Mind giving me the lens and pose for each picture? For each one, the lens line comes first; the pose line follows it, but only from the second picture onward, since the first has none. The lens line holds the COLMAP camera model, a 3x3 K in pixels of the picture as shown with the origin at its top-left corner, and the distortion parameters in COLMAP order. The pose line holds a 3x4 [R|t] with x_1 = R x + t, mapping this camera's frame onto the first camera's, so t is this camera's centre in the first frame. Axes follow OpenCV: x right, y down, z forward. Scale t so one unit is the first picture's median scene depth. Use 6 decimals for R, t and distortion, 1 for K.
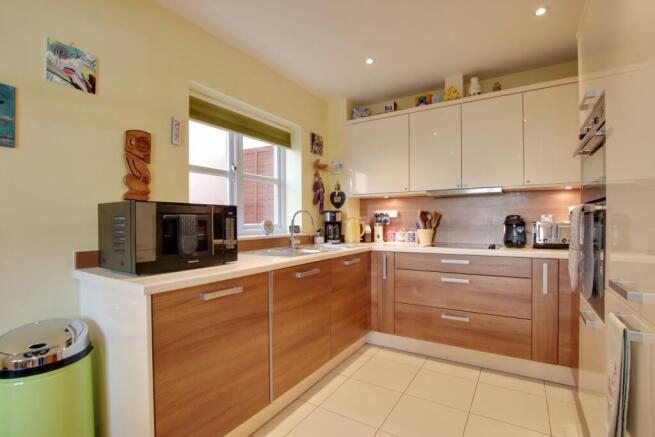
lens RADIAL K [[303.6, 0, 328.4], [0, 303.6, 221.0], [0, 0, 1]] dist [-0.025076, 0.002119]
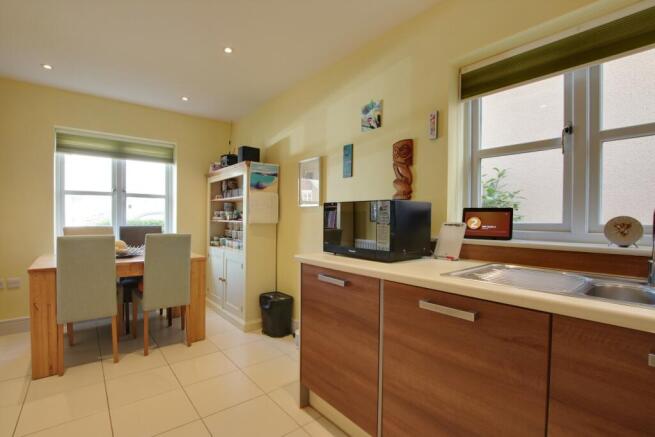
lens RADIAL K [[303.6, 0, 329.2], [0, 303.6, 220.3], [0, 0, 1]] dist [-0.025076, 0.002119]
pose [[-0.298796, 0.013563, -0.954221, 0.427487], [-0.003358, 0.999878, 0.015264, -0.002320], [0.954311, 0.007765, -0.298714, 0.771249]]
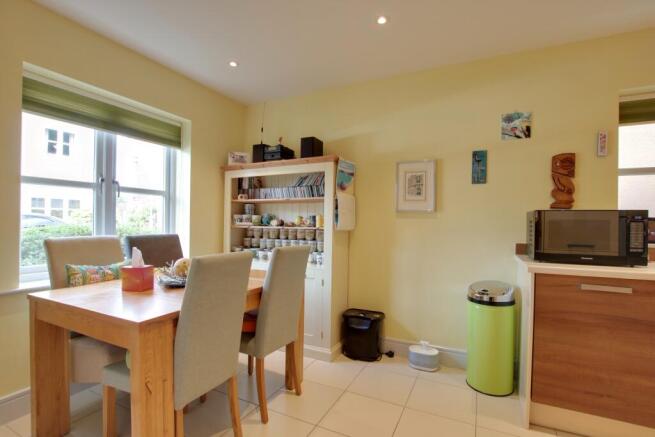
lens RADIAL K [[303.6, 0, 341.1], [0, 303.6, 221.1], [0, 0, 1]] dist [-0.025076, 0.002119]
pose [[0.123902, 0.003172, -0.992289, 0.369125], [-0.010069, 0.999947, 0.001940, -0.004097], [0.992243, 0.009751, 0.123927, -0.069035]]
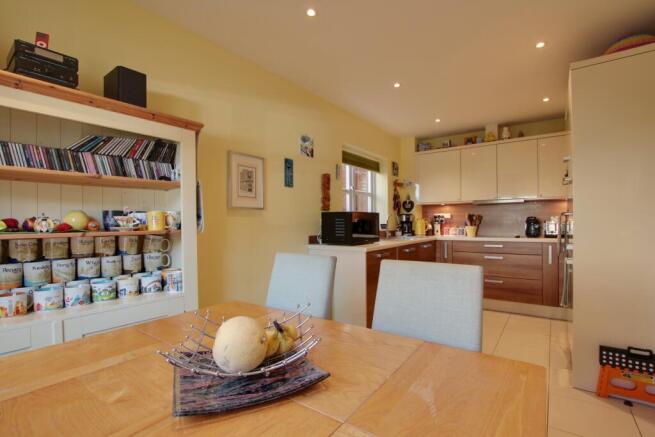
lens RADIAL K [[303.6, 0, 326.8], [0, 303.6, 222.2], [0, 0, 1]] dist [-0.025076, 0.002119]
pose [[0.997382, -0.002232, -0.072284, -0.350546], [0.002426, 0.999994, 0.002598, 0.002445], [0.072278, -0.002766, 0.997381, -0.663643]]
